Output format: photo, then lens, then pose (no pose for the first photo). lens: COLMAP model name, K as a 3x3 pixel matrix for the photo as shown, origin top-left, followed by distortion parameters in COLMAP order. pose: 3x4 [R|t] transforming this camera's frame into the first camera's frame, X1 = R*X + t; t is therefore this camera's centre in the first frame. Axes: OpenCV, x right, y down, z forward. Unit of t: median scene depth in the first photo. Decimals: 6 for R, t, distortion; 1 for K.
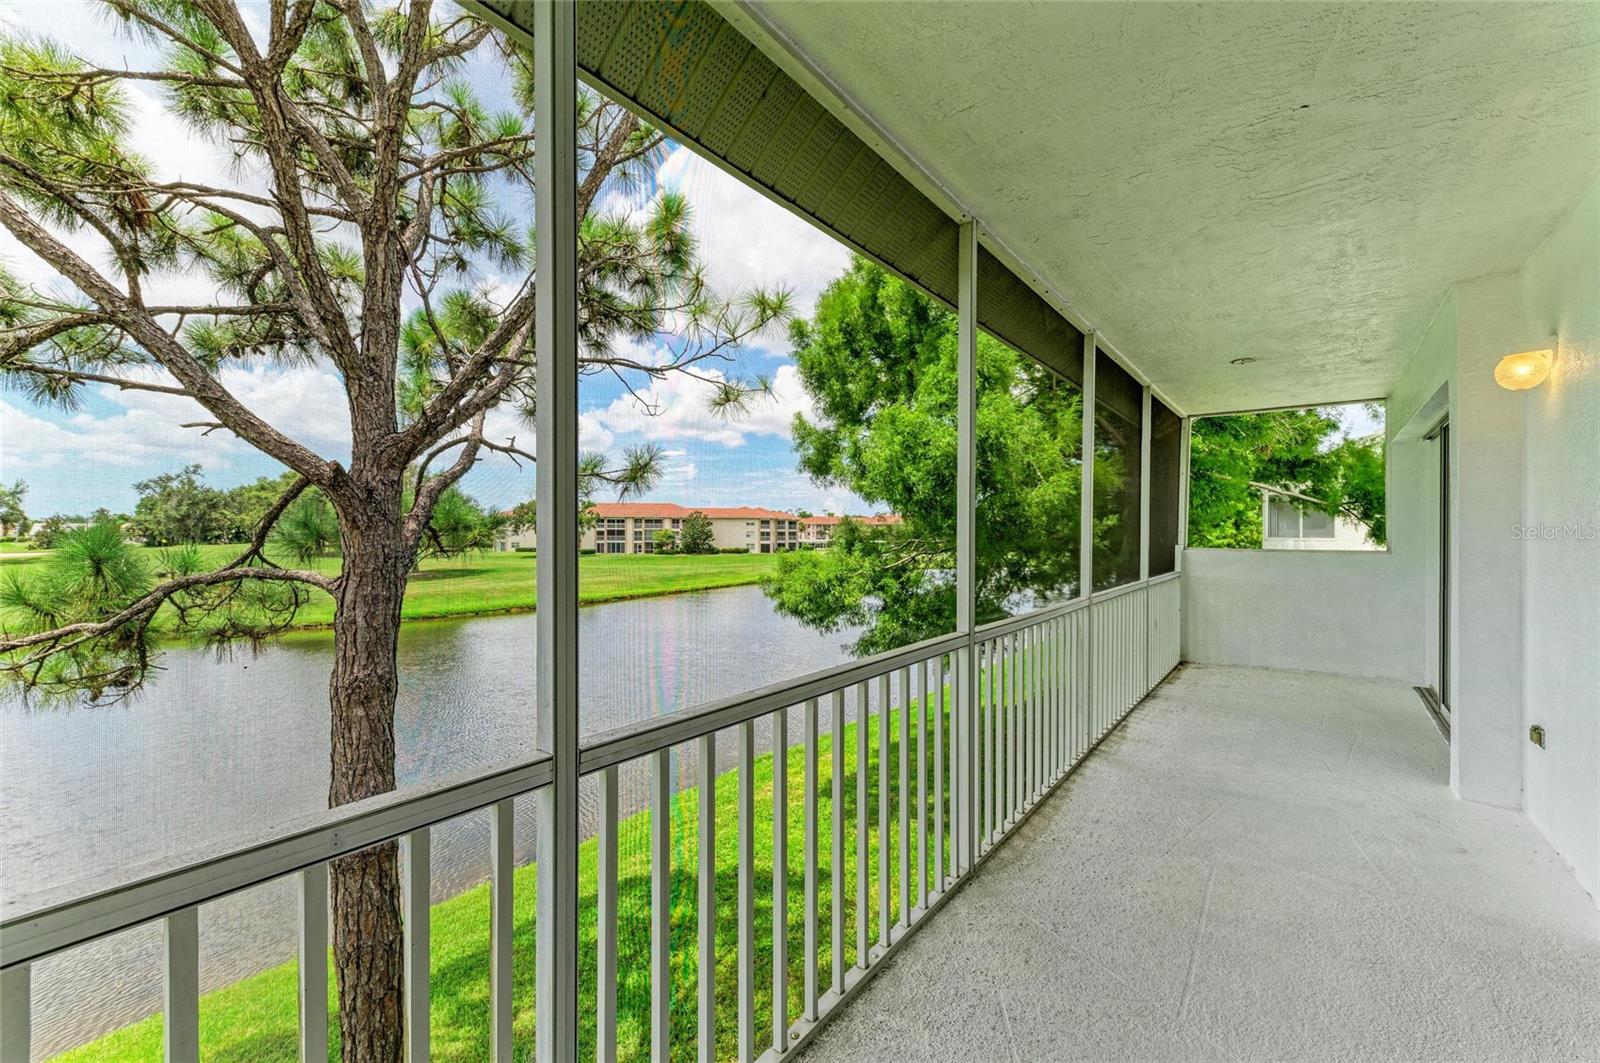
lens RADIAL K [[672.8, 0, 800.0], [0, 672.8, 531.5], [0, 0, 1]] dist [-0.000048, -0.000022]
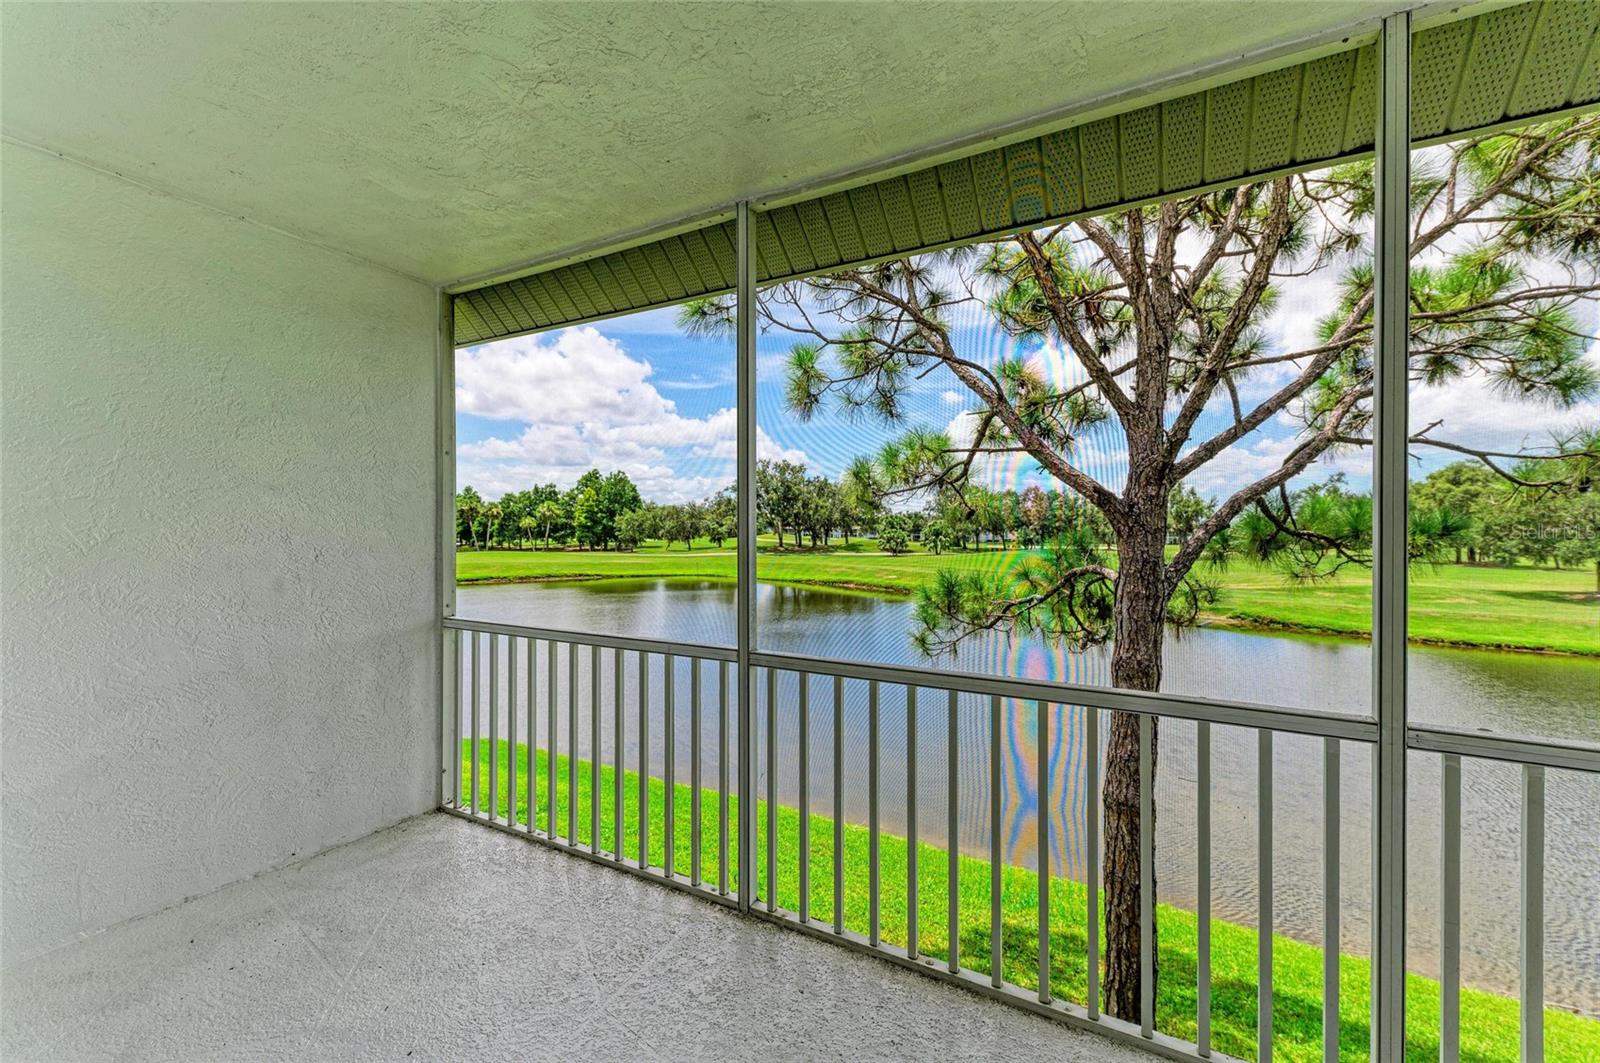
lens RADIAL K [[672.8, 0, 800.0], [0, 672.8, 531.5], [0, 0, 1]] dist [-0.000048, -0.000022]
pose [[0.124121, -0.004929, -0.992255, 0.473094], [-0.001556, 0.999985, -0.005162, -0.006790], [0.992266, 0.002185, 0.124111, 0.254460]]
